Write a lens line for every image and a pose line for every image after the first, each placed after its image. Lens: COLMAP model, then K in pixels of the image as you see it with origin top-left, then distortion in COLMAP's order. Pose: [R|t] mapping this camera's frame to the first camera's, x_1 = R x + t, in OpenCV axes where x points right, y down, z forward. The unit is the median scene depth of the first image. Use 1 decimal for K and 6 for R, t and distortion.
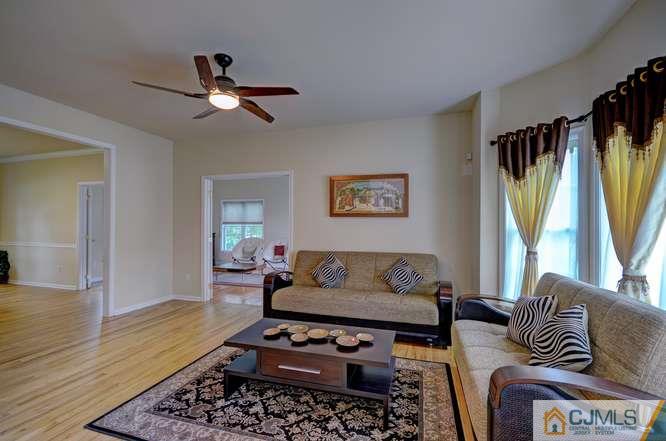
lens RADIAL K [[300.7, 0, 333.0], [0, 300.7, 220.5], [0, 0, 1]] dist [-0.001268, -0.000300]
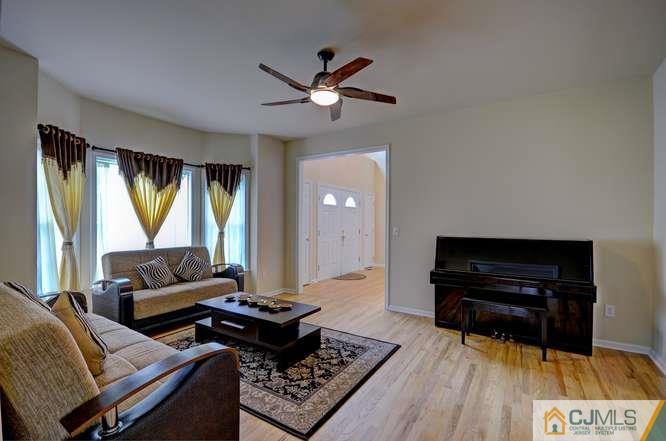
lens RADIAL K [[300.7, 0, 333.0], [0, 300.7, 220.5], [0, 0, 1]] dist [-0.001268, -0.000300]
pose [[-0.963367, -0.013734, 0.267834, -0.838526], [-0.015467, 0.999871, -0.004360, 0.026671], [-0.267740, -0.008343, -0.963455, 2.479471]]
